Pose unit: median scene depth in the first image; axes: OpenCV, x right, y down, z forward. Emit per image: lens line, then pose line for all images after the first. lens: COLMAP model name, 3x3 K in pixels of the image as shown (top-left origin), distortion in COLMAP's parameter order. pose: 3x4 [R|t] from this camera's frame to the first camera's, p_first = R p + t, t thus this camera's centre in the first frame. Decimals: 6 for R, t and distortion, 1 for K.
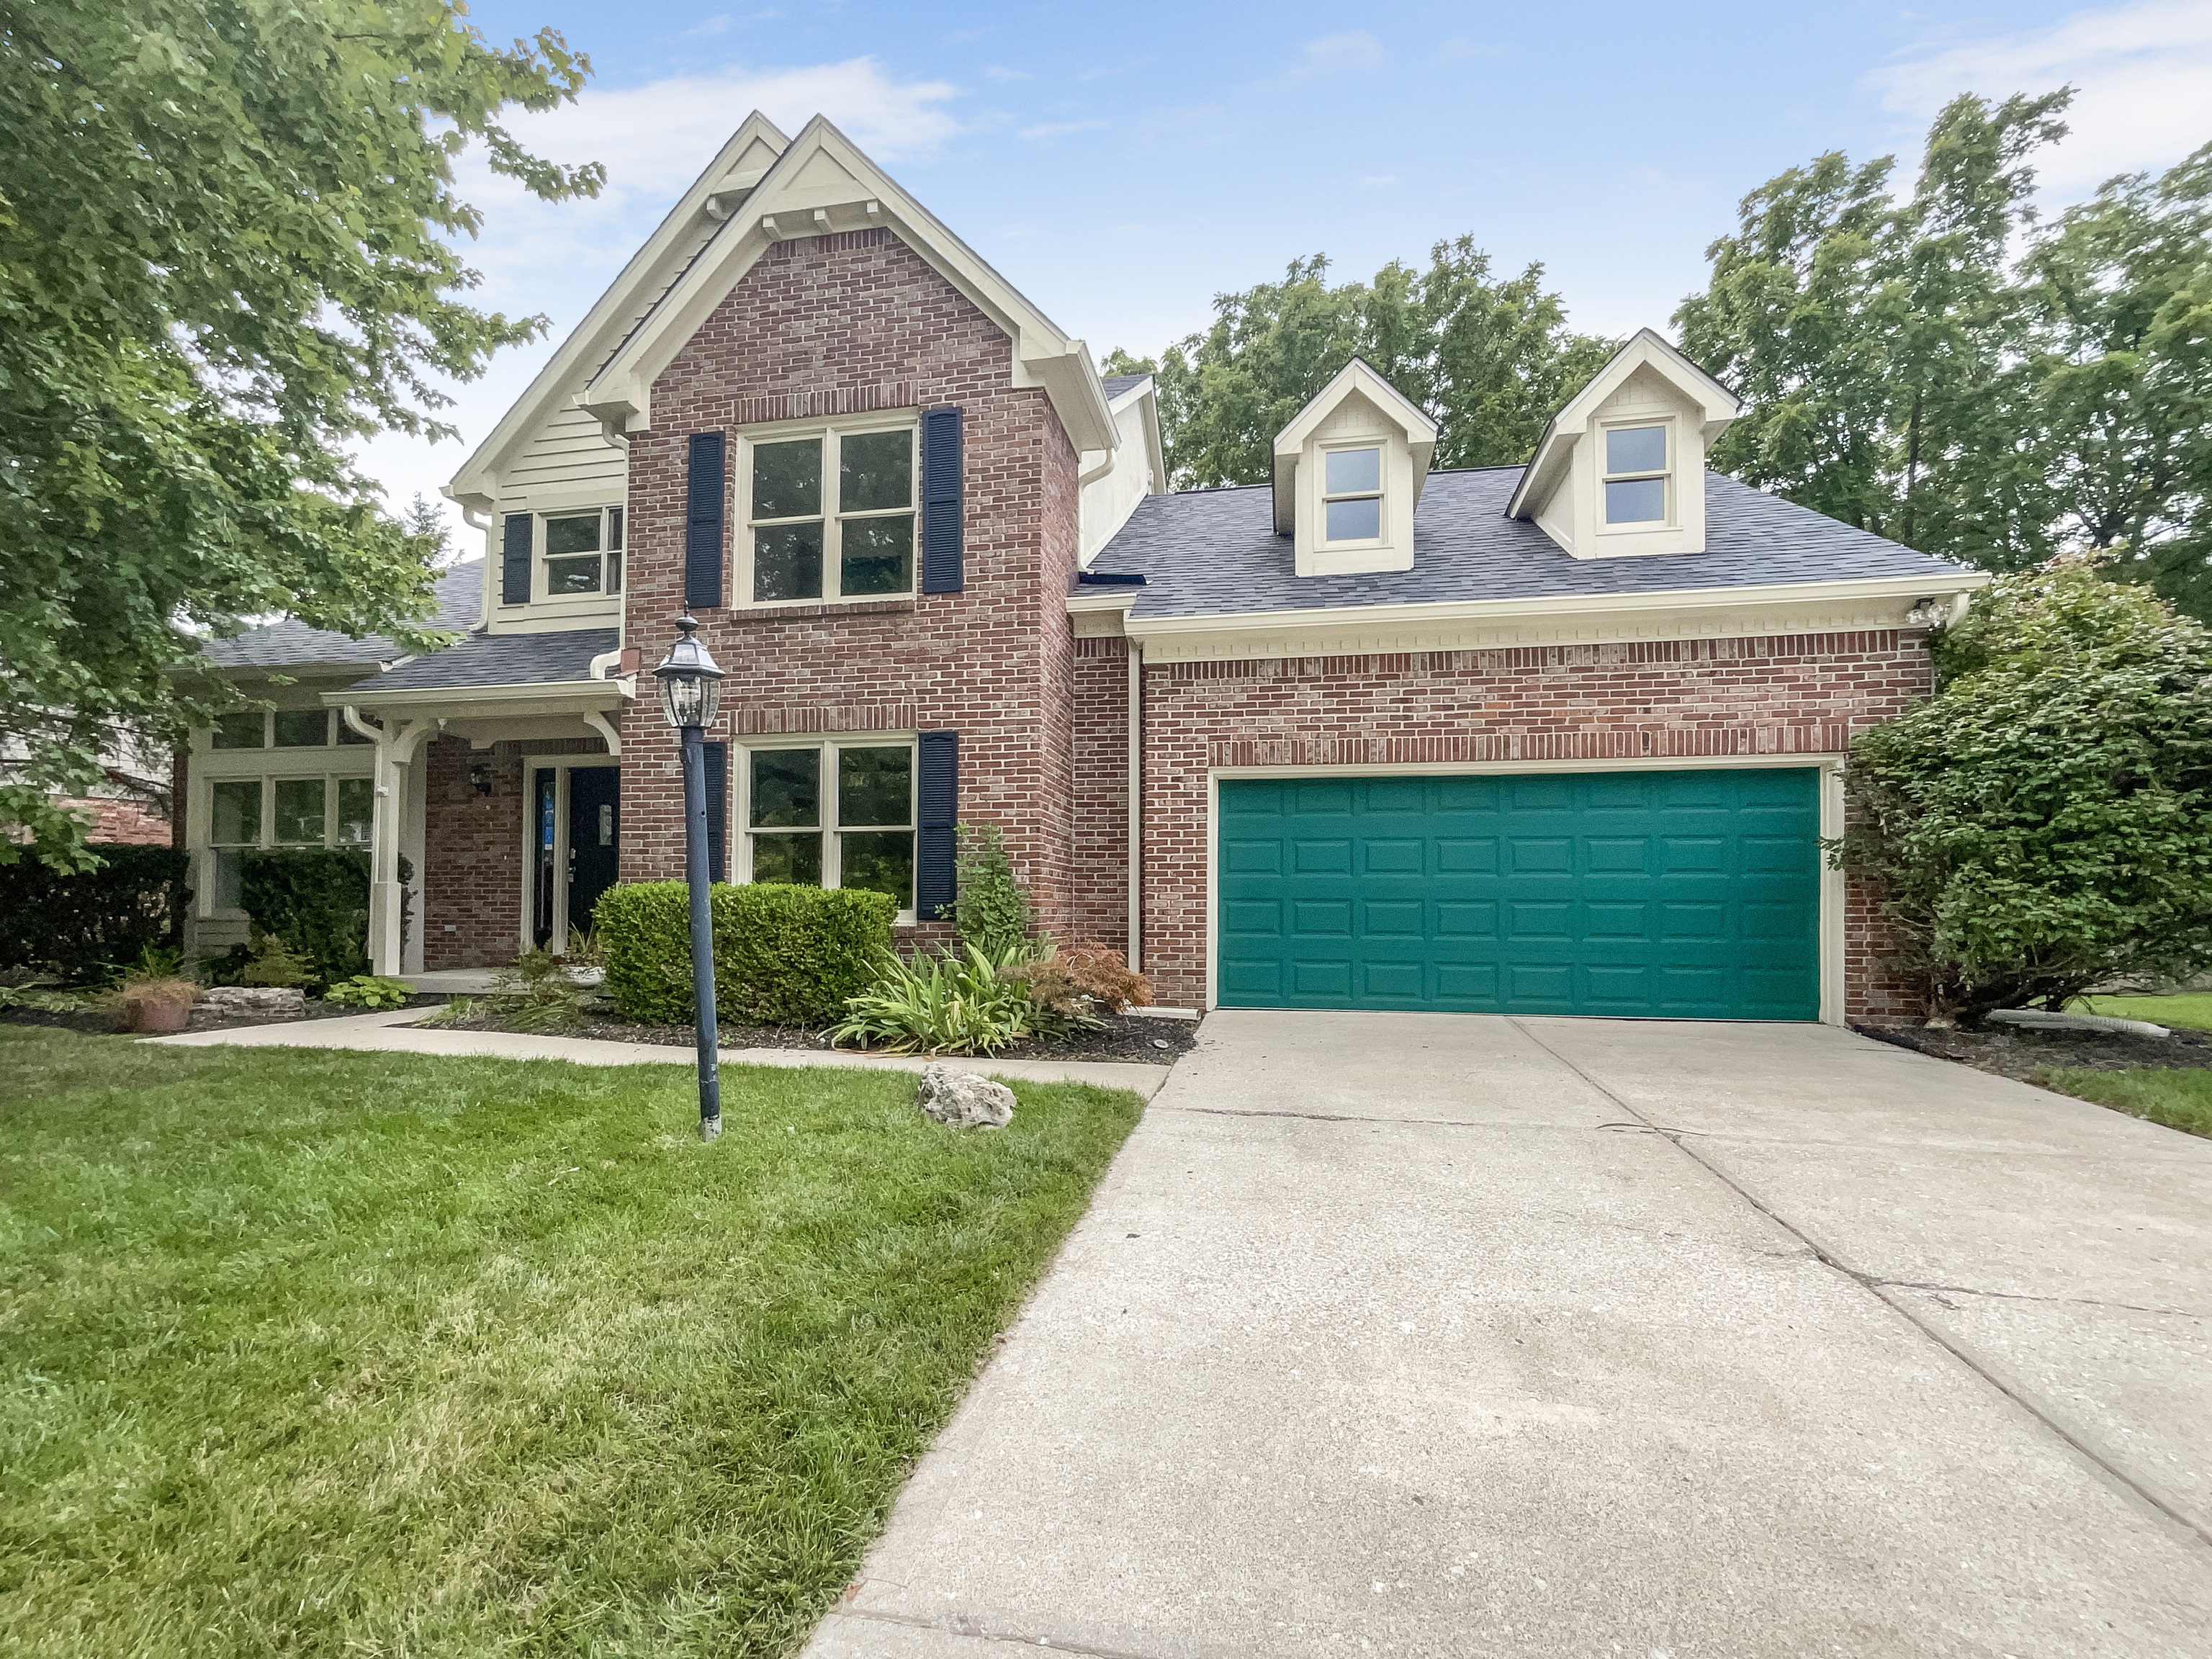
lens RADIAL K [[889.6, 0, 1154.4], [0, 889.6, 892.4], [0, 0, 1]] dist [-0.002100, -0.000114]
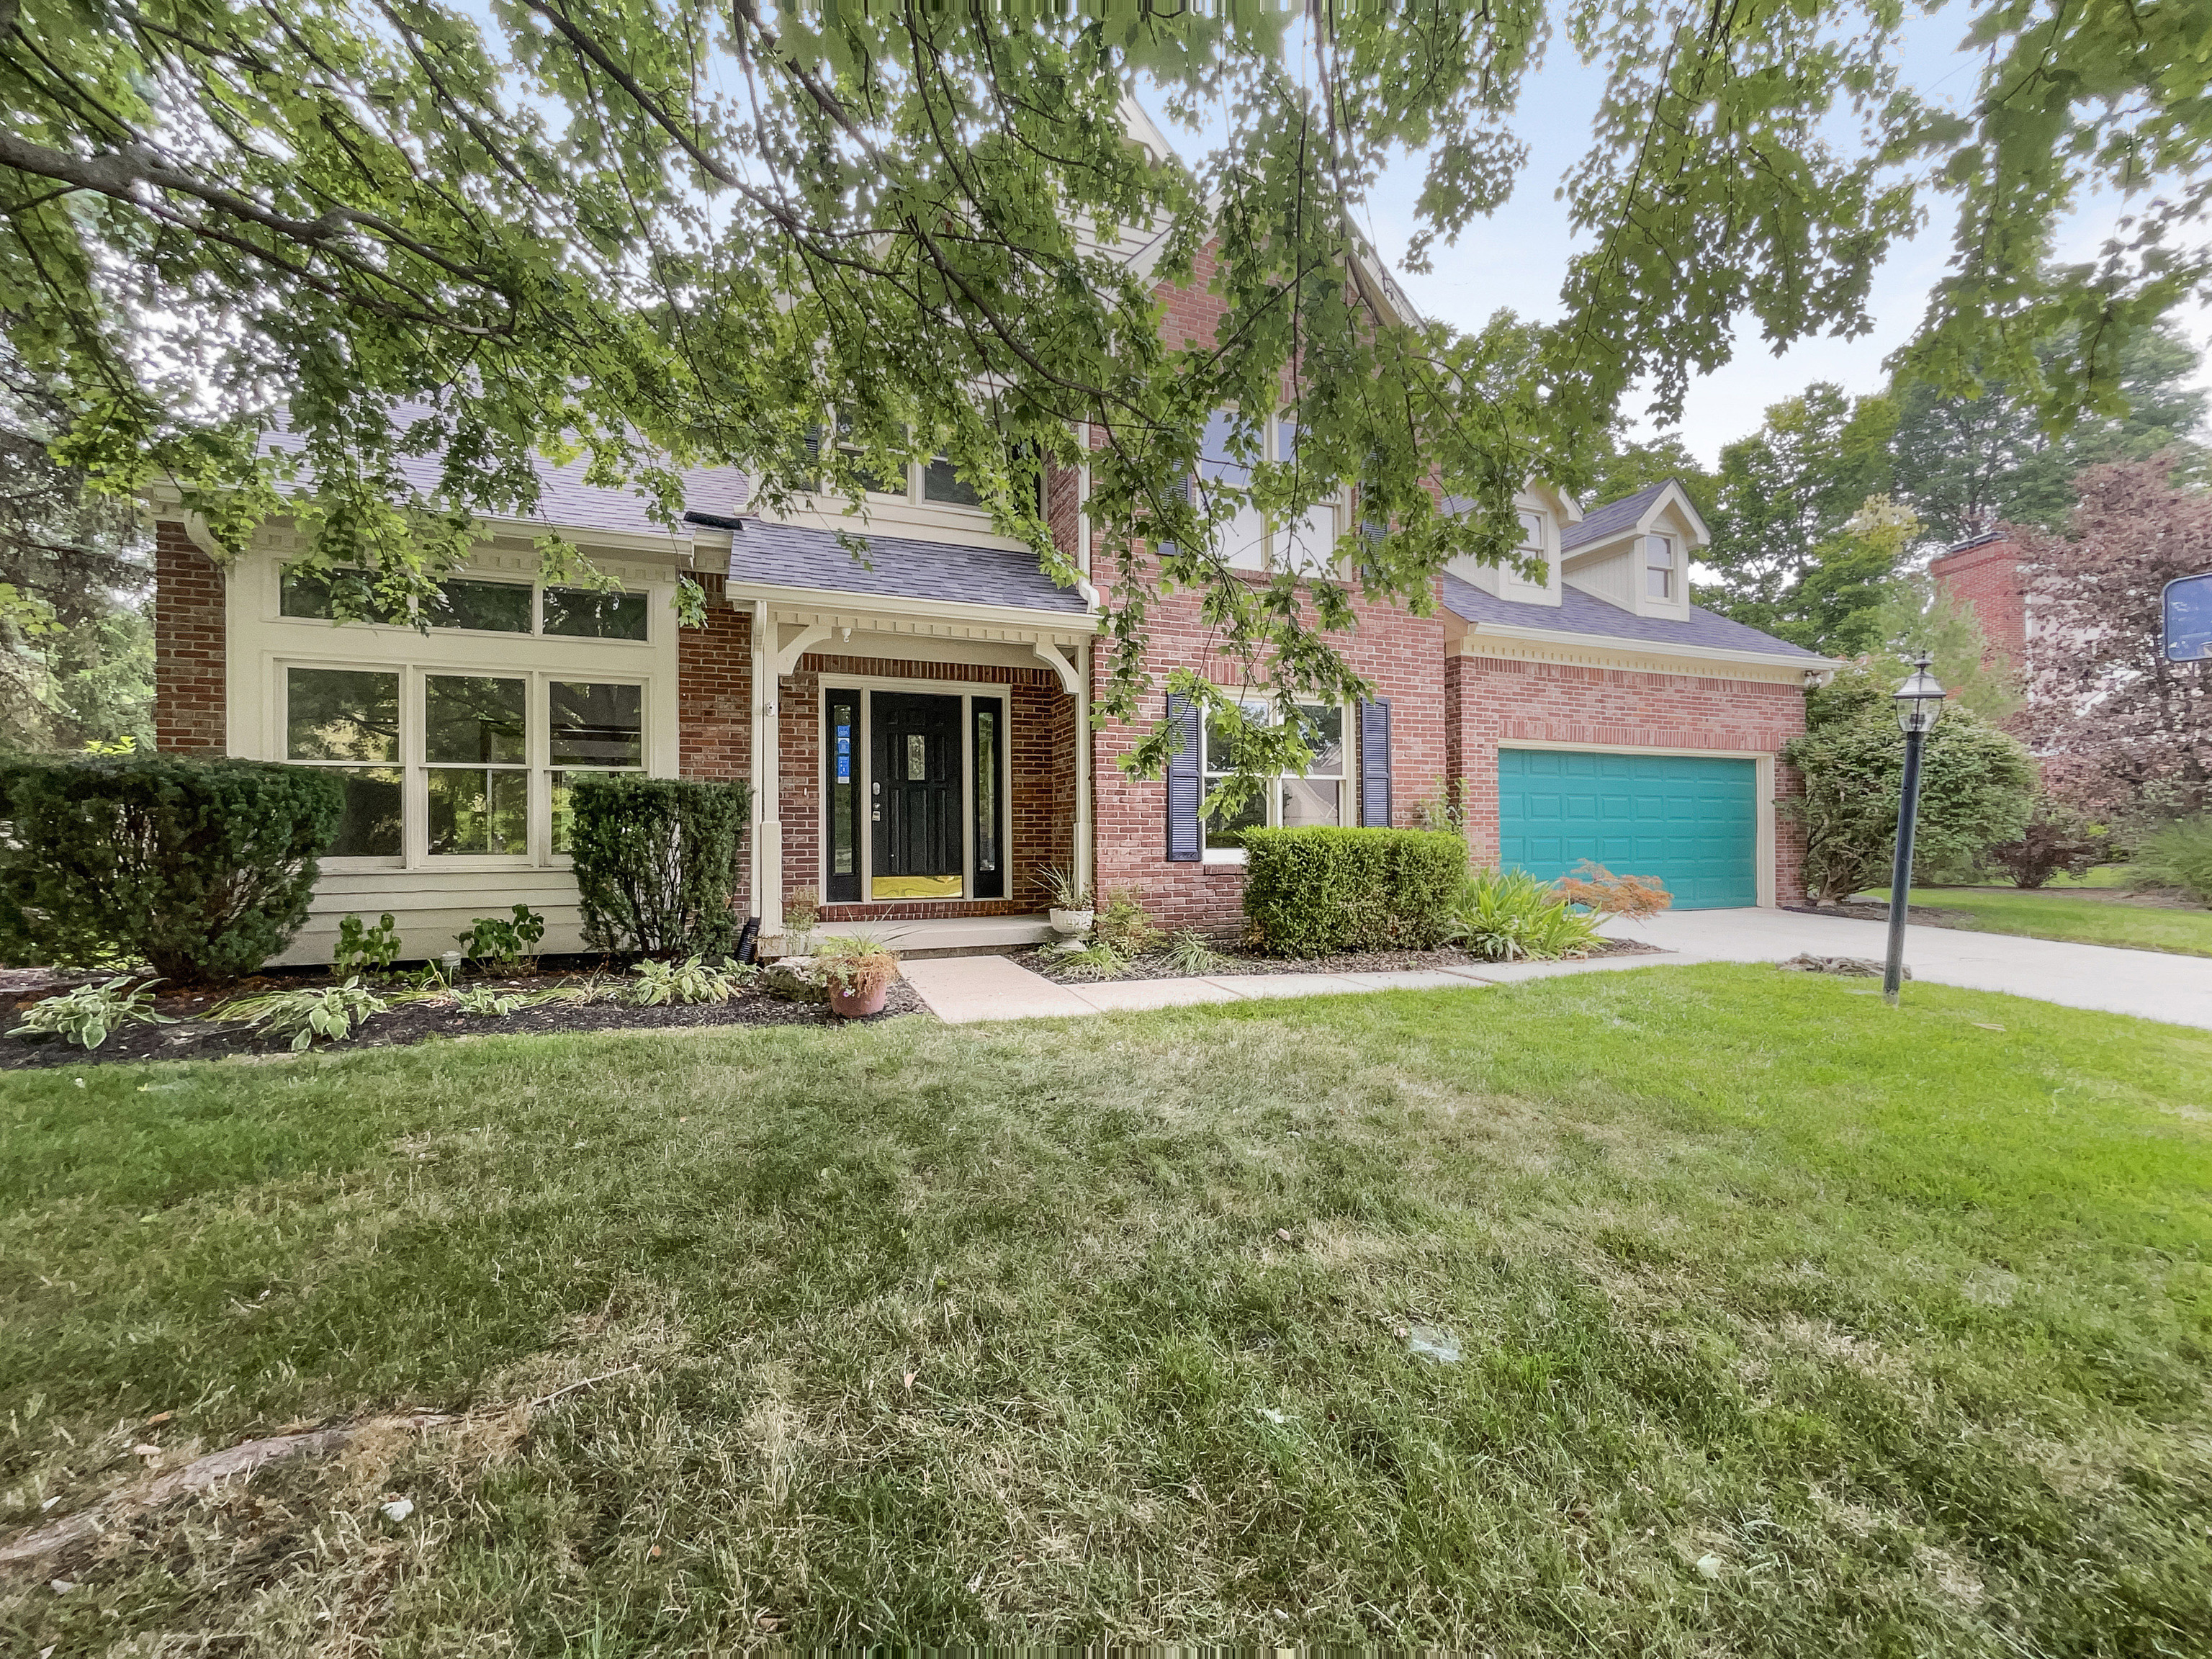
lens RADIAL K [[889.6, 0, 1106.3], [0, 889.6, 825.7], [0, 0, 1]] dist [-0.002100, -0.000114]
pose [[0.854855, -0.000197, 0.518867, -1.142936], [-0.001202, 0.999996, 0.002360, -0.012074], [-0.518865, -0.002642, 0.854852, 0.166657]]
